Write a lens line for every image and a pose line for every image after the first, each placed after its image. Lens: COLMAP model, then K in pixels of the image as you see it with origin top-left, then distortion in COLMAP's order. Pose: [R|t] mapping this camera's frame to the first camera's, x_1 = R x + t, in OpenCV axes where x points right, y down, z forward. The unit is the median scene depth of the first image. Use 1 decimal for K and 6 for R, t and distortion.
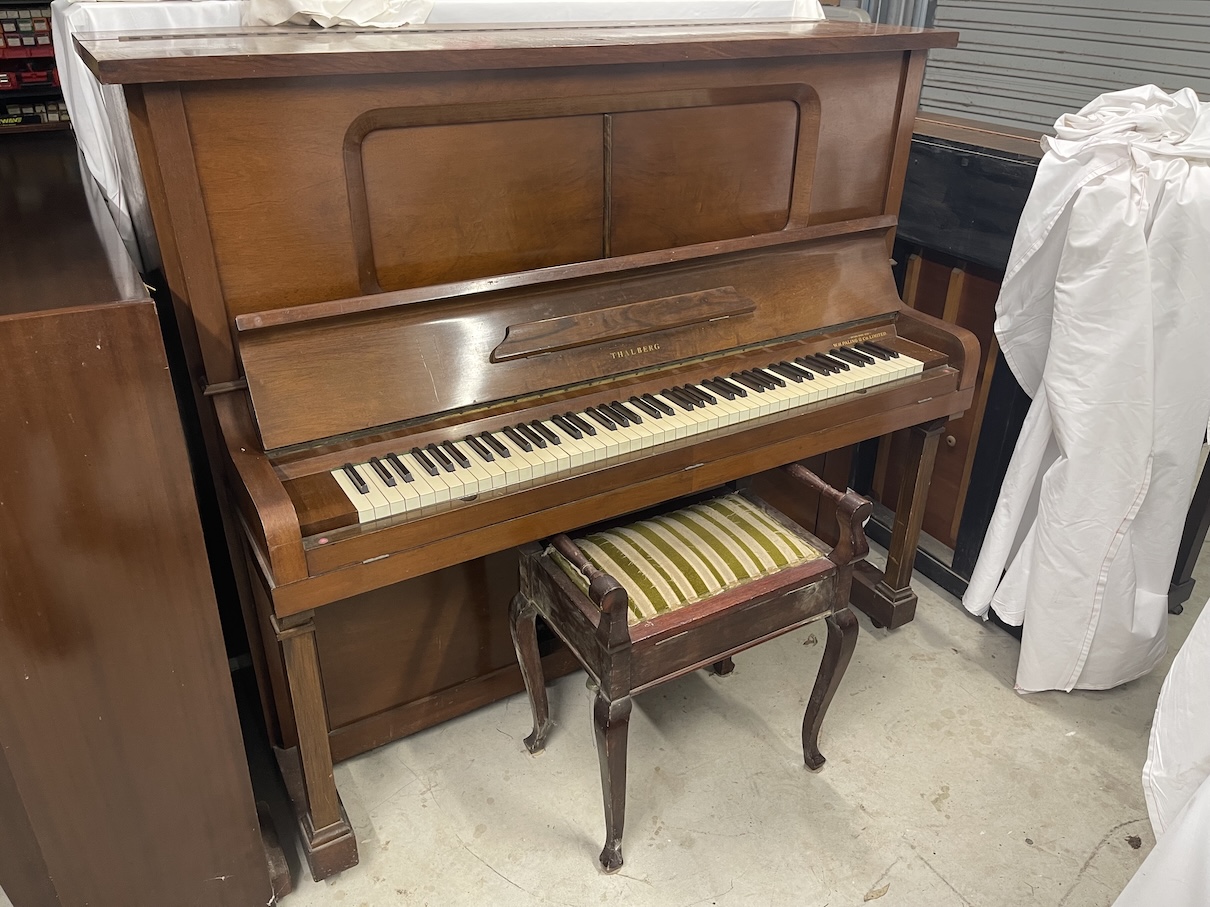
lens RADIAL K [[921.0, 0, 605.1], [0, 921.0, 458.7], [0, 0, 1]] dist [0.054972, -0.075094]
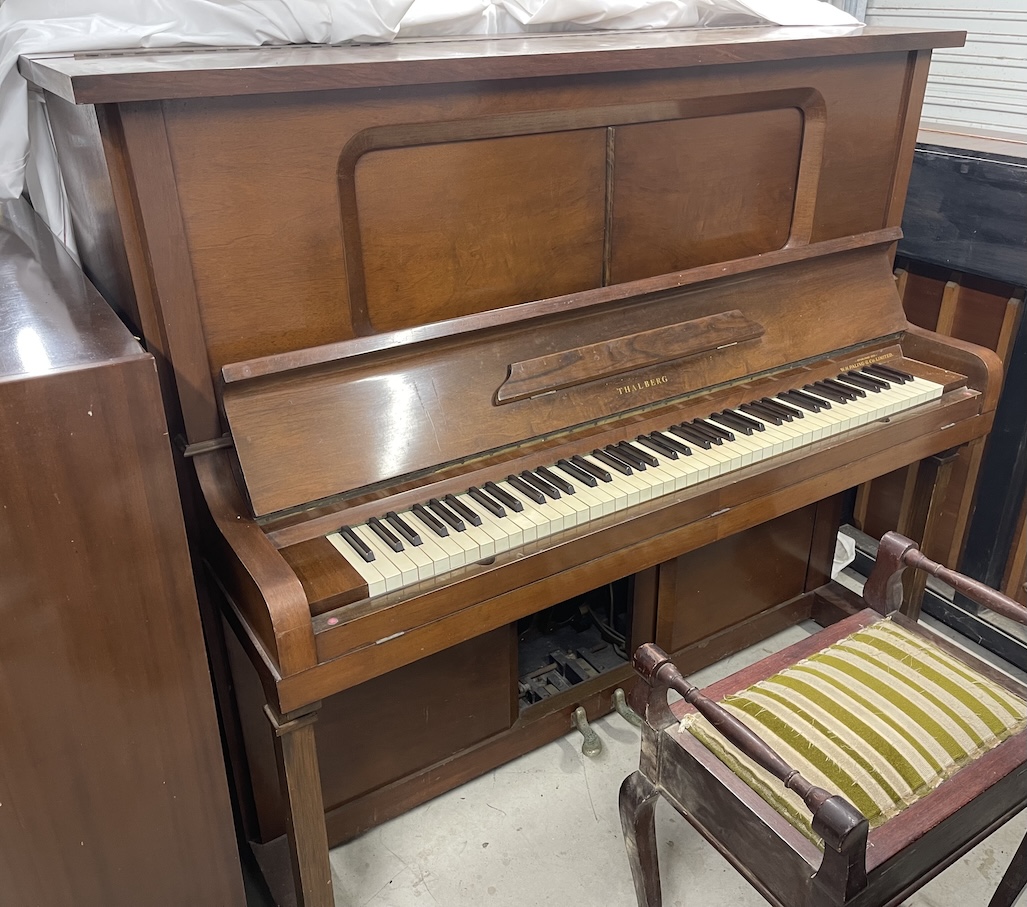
lens RADIAL K [[919.0, 0, 513.5], [0, 919.0, 453.5], [0, 0, 1]] dist [0.061890, -0.088858]
pose [[0.999182, -0.035693, 0.018985, -0.116258], [0.036198, 0.998981, -0.026957, -0.030765], [-0.018004, 0.027622, 0.999456, 0.102567]]
